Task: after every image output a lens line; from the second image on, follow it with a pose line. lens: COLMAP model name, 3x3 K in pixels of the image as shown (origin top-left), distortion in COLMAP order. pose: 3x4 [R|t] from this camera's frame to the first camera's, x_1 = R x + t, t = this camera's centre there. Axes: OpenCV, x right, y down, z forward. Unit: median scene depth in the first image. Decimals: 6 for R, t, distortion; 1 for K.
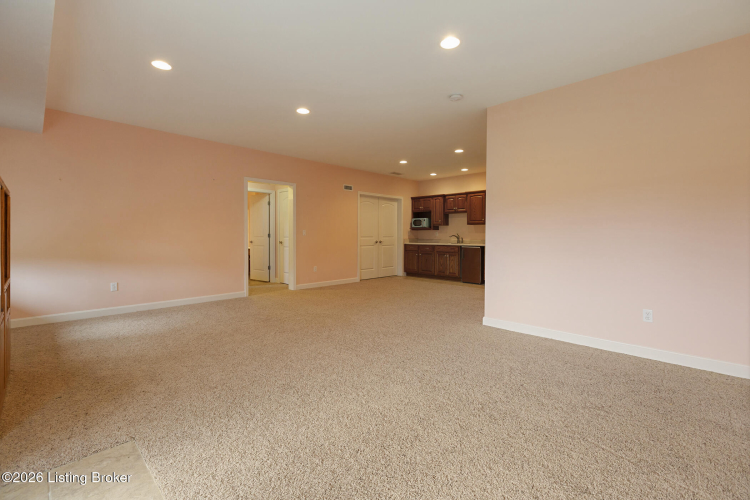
lens RADIAL K [[349.5, 0, 372.6], [0, 349.5, 235.0], [0, 0, 1]] dist [-0.001755, -0.000113]
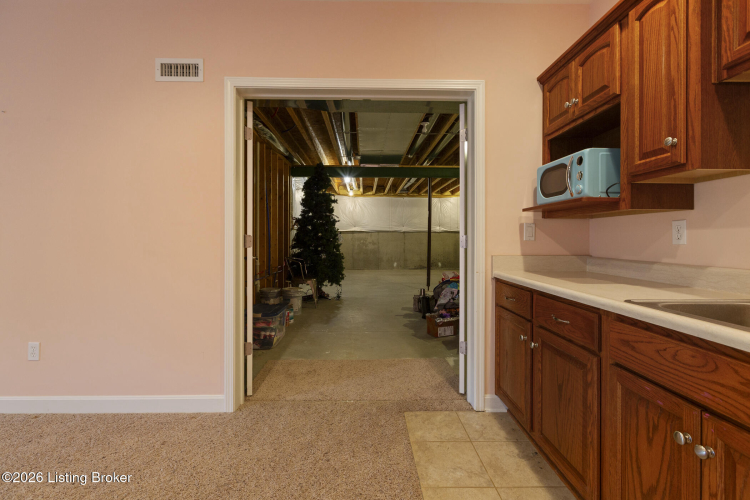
lens RADIAL K [[349.5, 0, 372.6], [0, 349.5, 235.0], [0, 0, 1]] dist [-0.001755, -0.000113]
pose [[0.711775, -0.013474, -0.702278, 0.196683], [0.002326, 0.999856, -0.016826, 0.000085], [0.702404, 0.010343, 0.711703, 0.779315]]
